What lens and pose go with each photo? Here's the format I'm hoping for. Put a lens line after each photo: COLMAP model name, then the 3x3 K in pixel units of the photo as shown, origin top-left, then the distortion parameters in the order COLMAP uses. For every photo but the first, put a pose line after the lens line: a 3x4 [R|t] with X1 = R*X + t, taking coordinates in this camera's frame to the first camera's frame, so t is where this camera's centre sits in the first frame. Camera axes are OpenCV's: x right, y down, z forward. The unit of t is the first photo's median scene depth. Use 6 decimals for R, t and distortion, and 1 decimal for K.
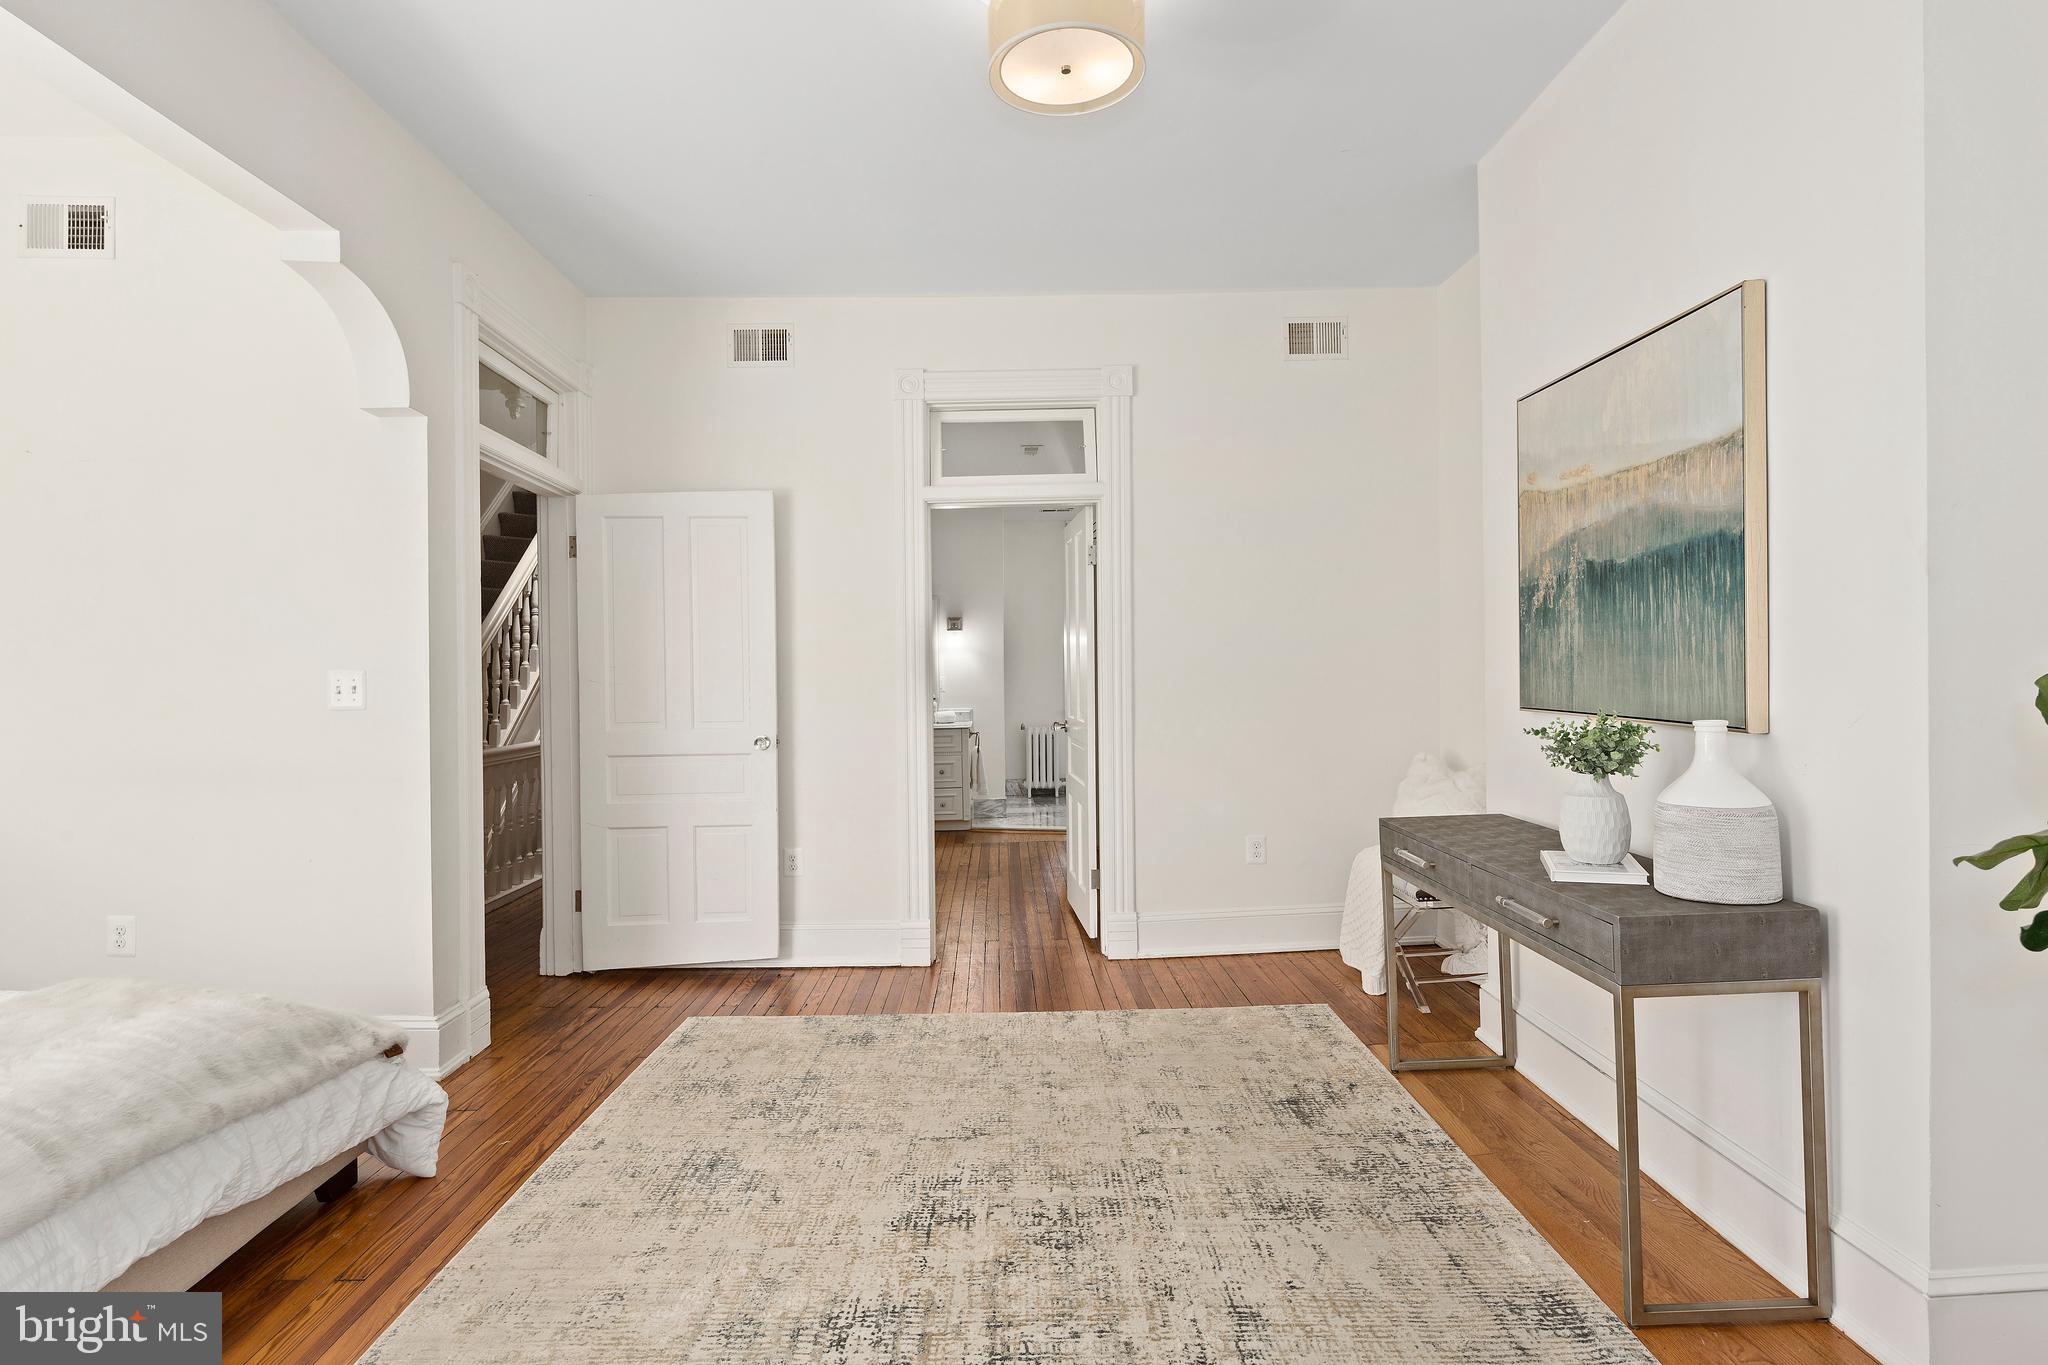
lens RADIAL K [[984.8, 0, 1026.9], [0, 984.8, 668.9], [0, 0, 1]] dist [0.002804, -0.005440]
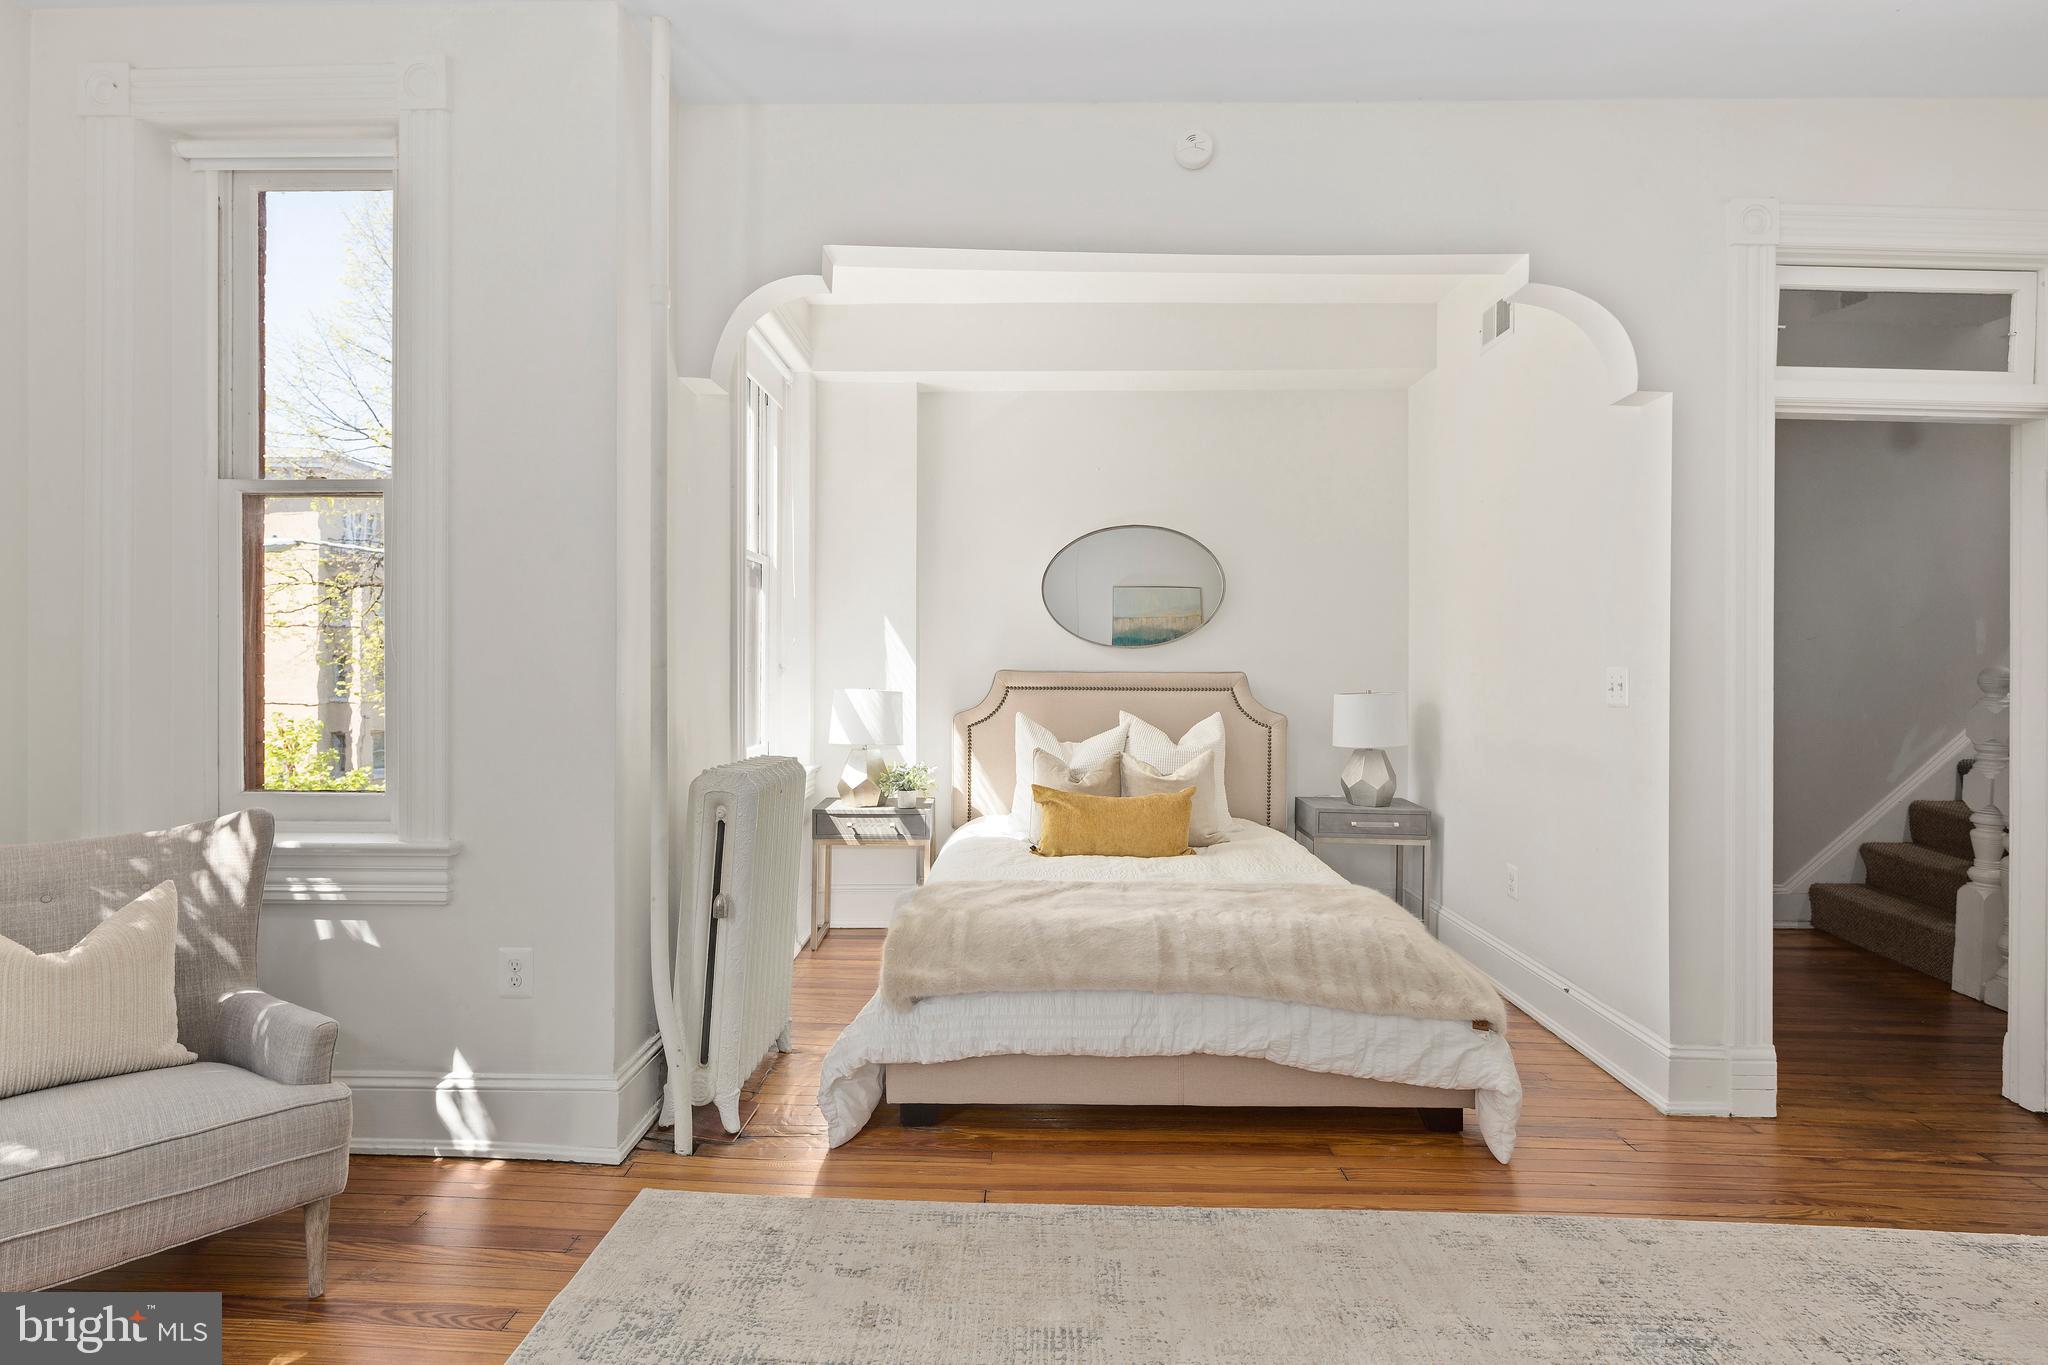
lens RADIAL K [[997.2, 0, 1021.0], [0, 997.2, 678.1], [0, 0, 1]] dist [0.005553, -0.005817]
pose [[-0.047167, 0.014859, -0.998776, 0.357485], [-0.006623, 0.999863, 0.015188, 0.000970], [0.998865, 0.007331, -0.047062, 0.439614]]
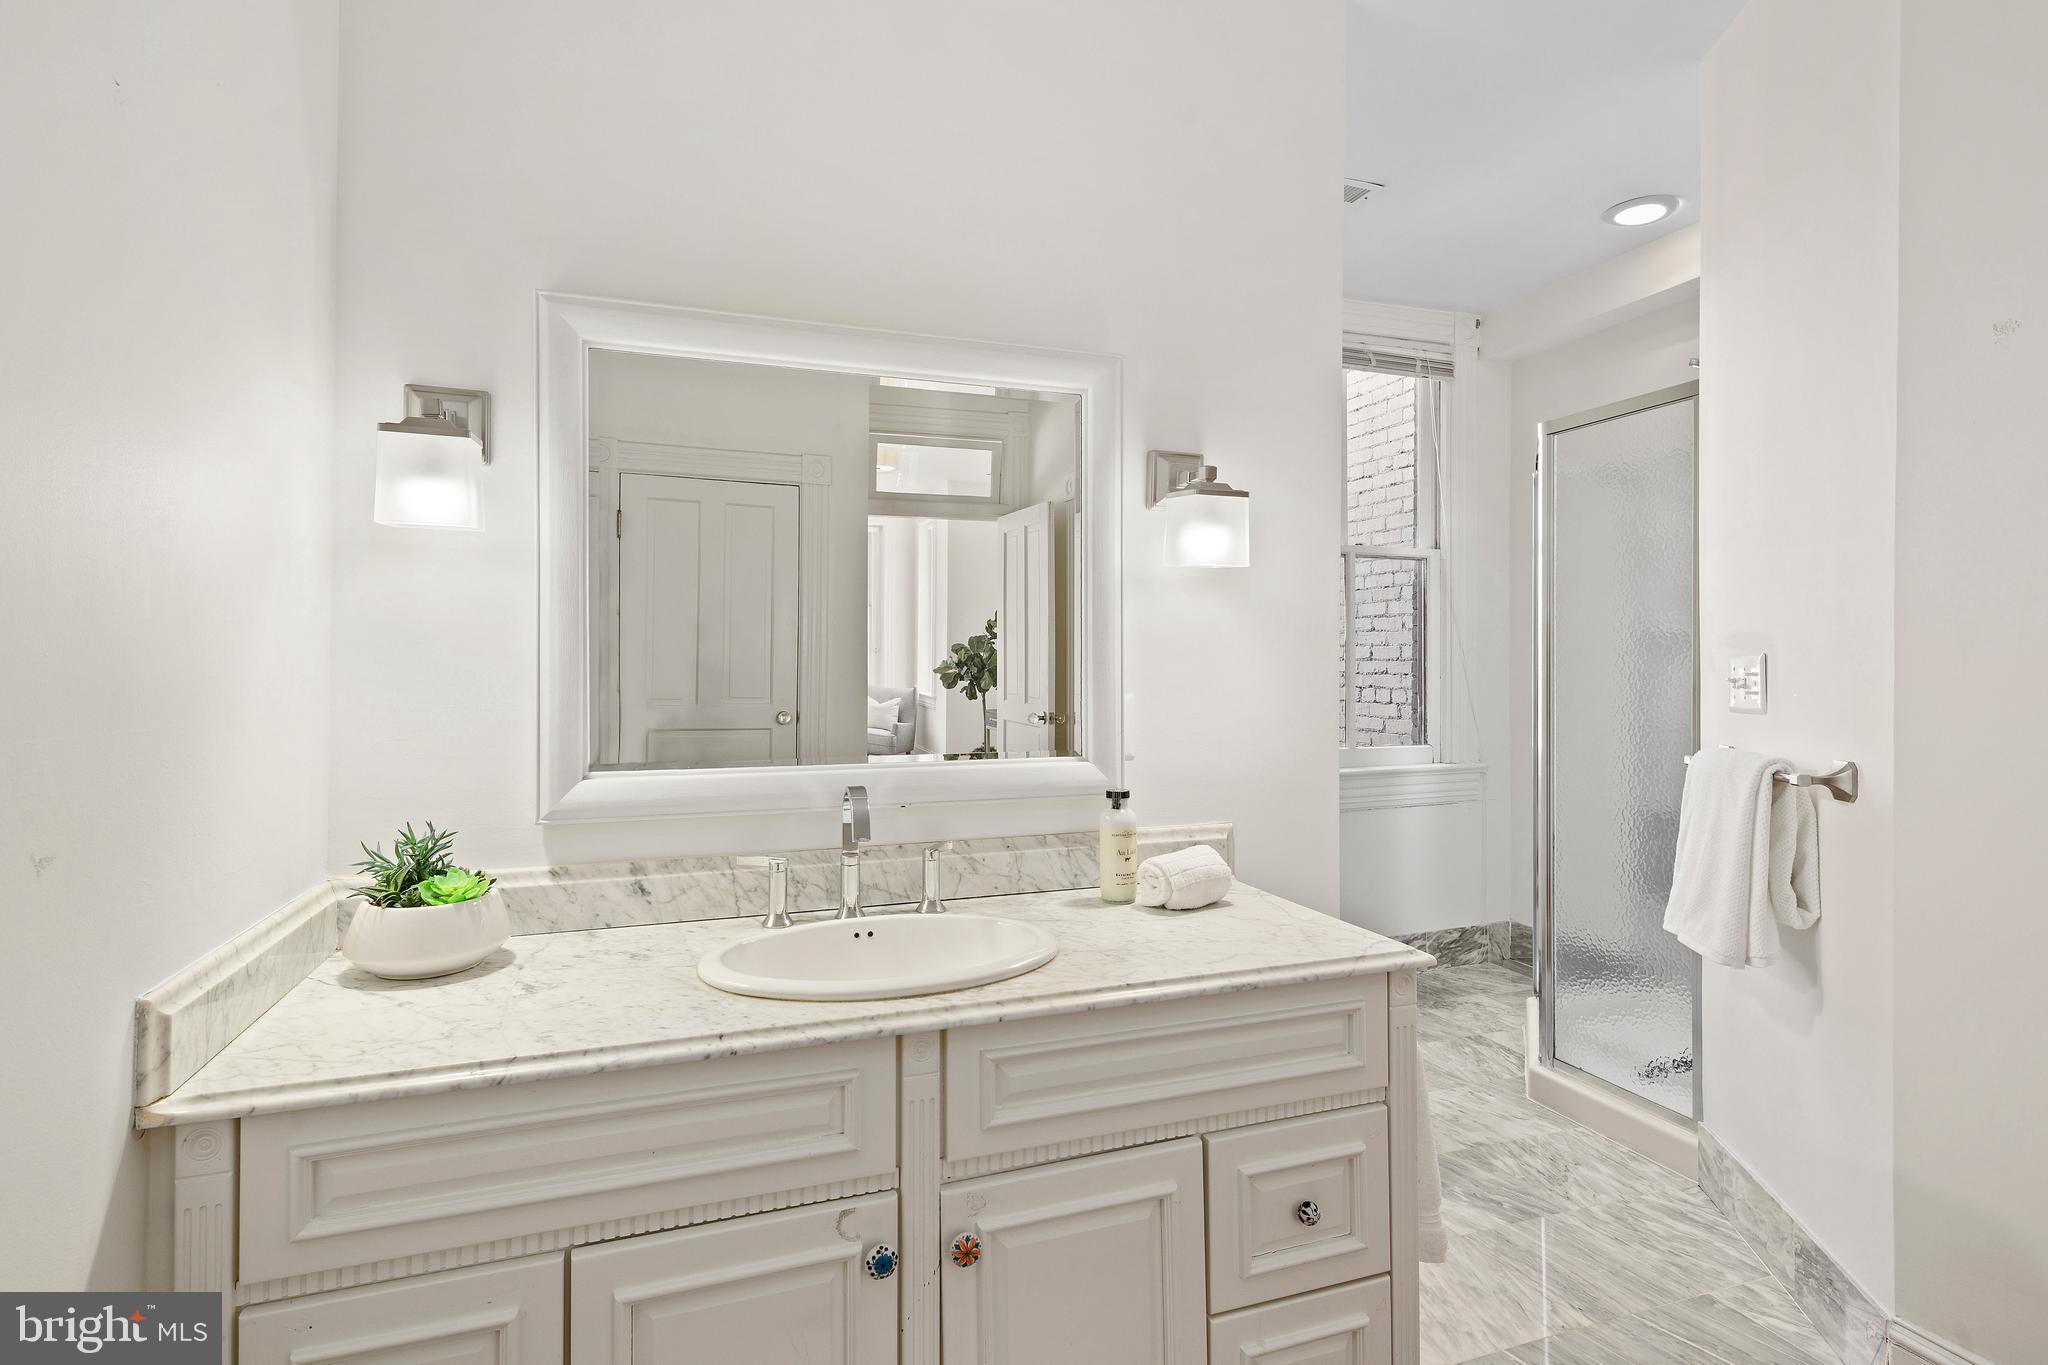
lens RADIAL K [[1003.8, 0, 1024.0], [0, 1003.8, 682.5], [0, 0, 1]] dist [0.026634, -0.016808]
pose [[0.952430, 0.006417, 0.304689, -0.495058], [-0.007118, 0.999974, 0.001189, 0.011637], [-0.304674, -0.003301, 0.952451, 2.082974]]
